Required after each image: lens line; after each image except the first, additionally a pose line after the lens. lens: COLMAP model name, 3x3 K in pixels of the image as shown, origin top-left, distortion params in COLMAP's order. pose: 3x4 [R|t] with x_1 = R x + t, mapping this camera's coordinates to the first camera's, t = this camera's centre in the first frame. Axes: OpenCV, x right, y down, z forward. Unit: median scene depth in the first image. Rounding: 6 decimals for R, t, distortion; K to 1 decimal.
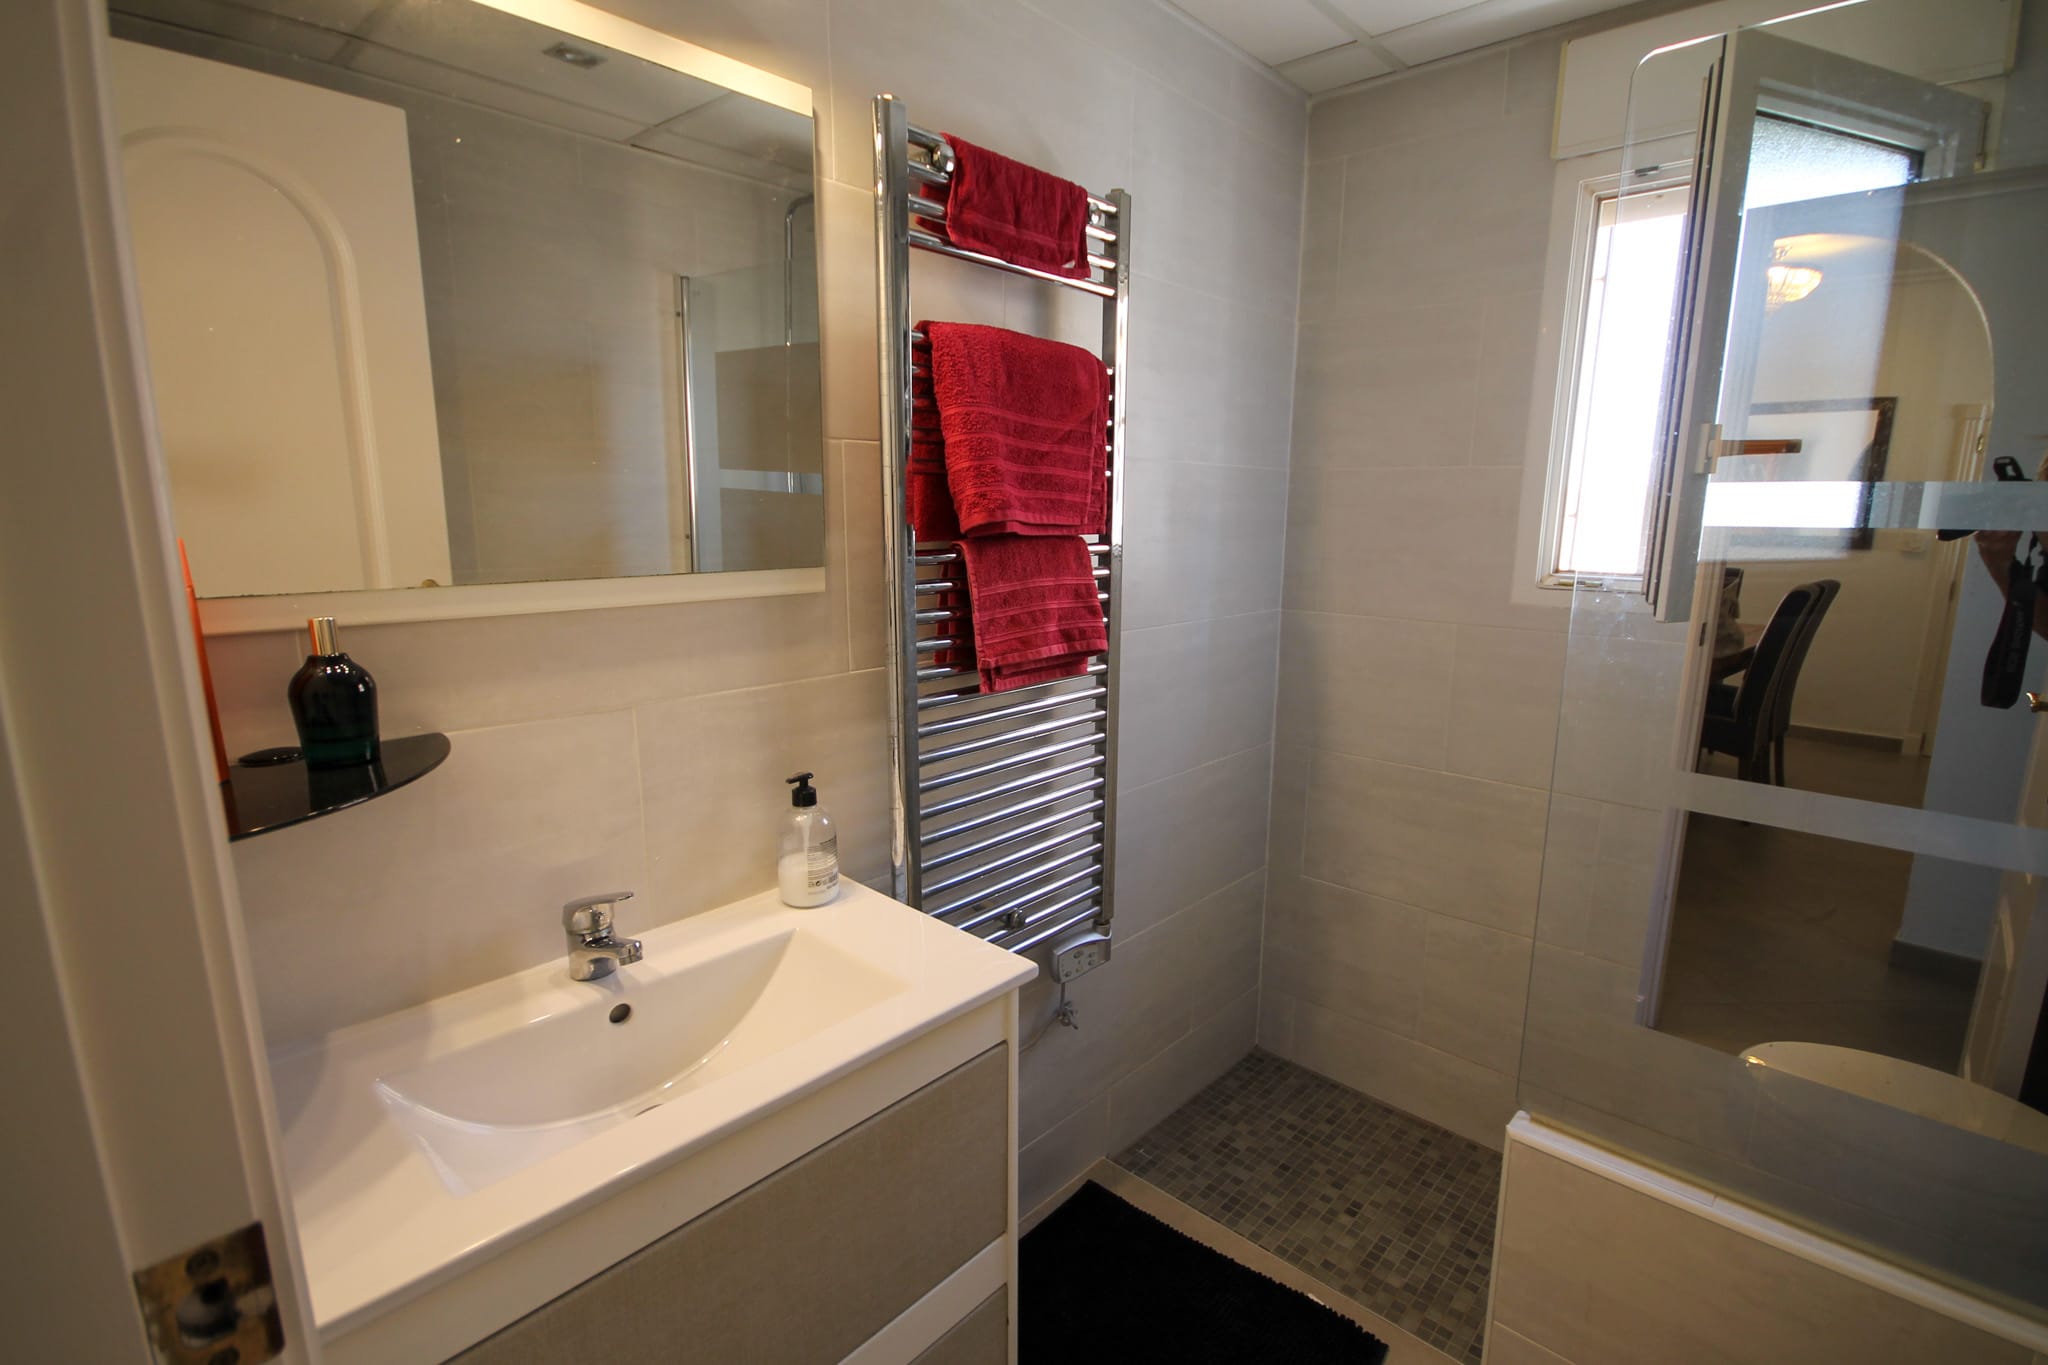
lens RADIAL K [[948.8, 0, 1071.0], [0, 948.8, 682.4], [0, 0, 1]] dist [0.002358, -0.001533]
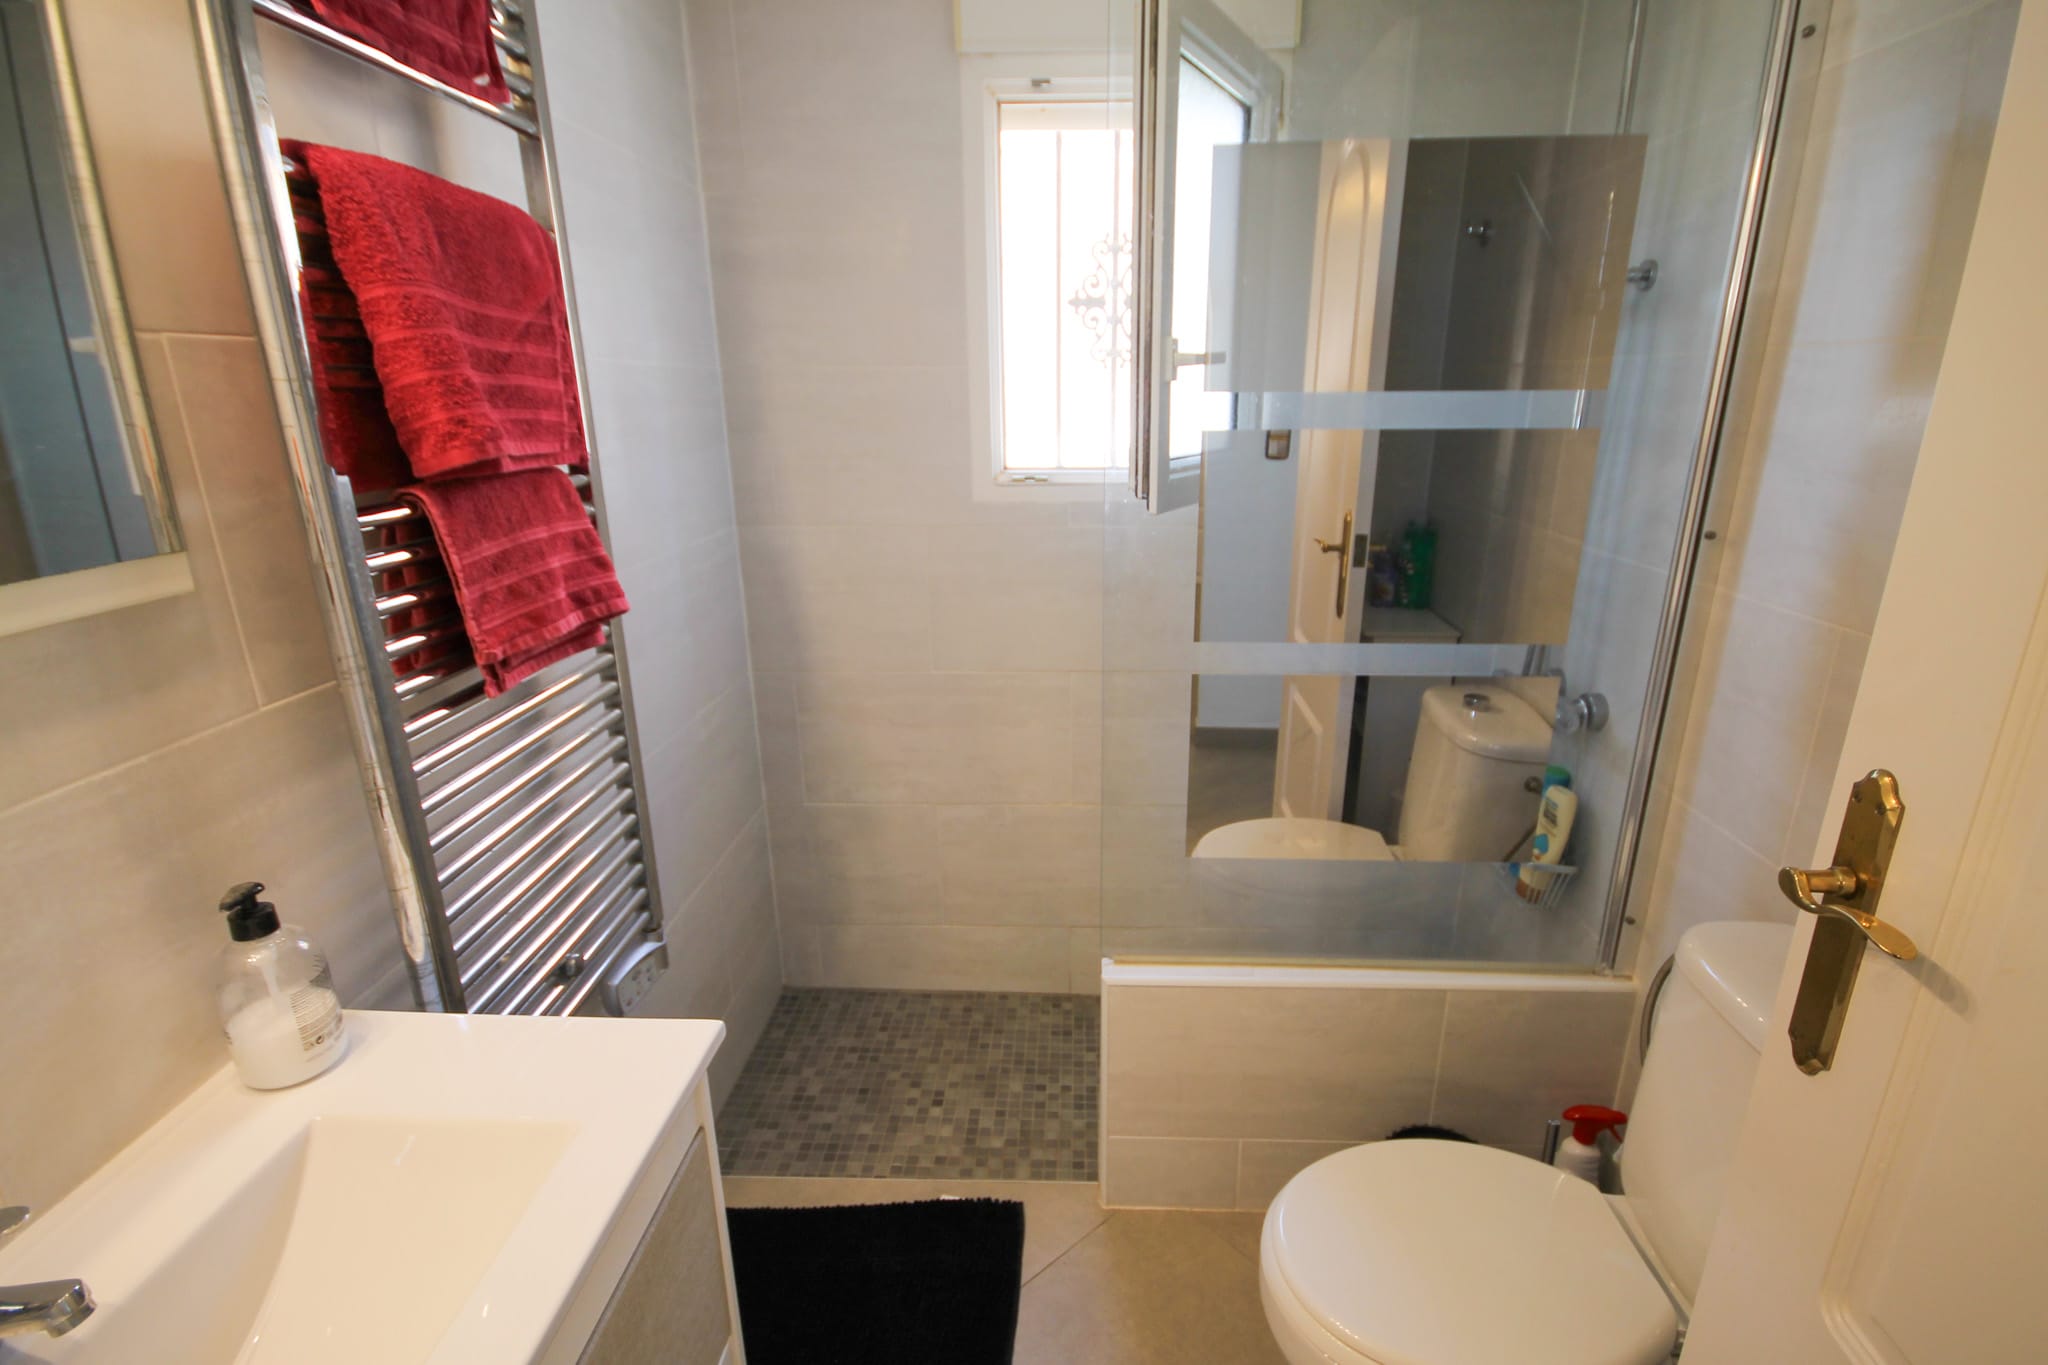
lens RADIAL K [[948.8, 0, 1035.3], [0, 948.8, 682.6], [0, 0, 1]] dist [0.002358, -0.001533]
pose [[0.771655, -0.197221, 0.604692, -0.197559], [0.124670, 0.979170, 0.160264, -0.060876], [-0.623703, -0.048281, 0.780169, 0.165067]]
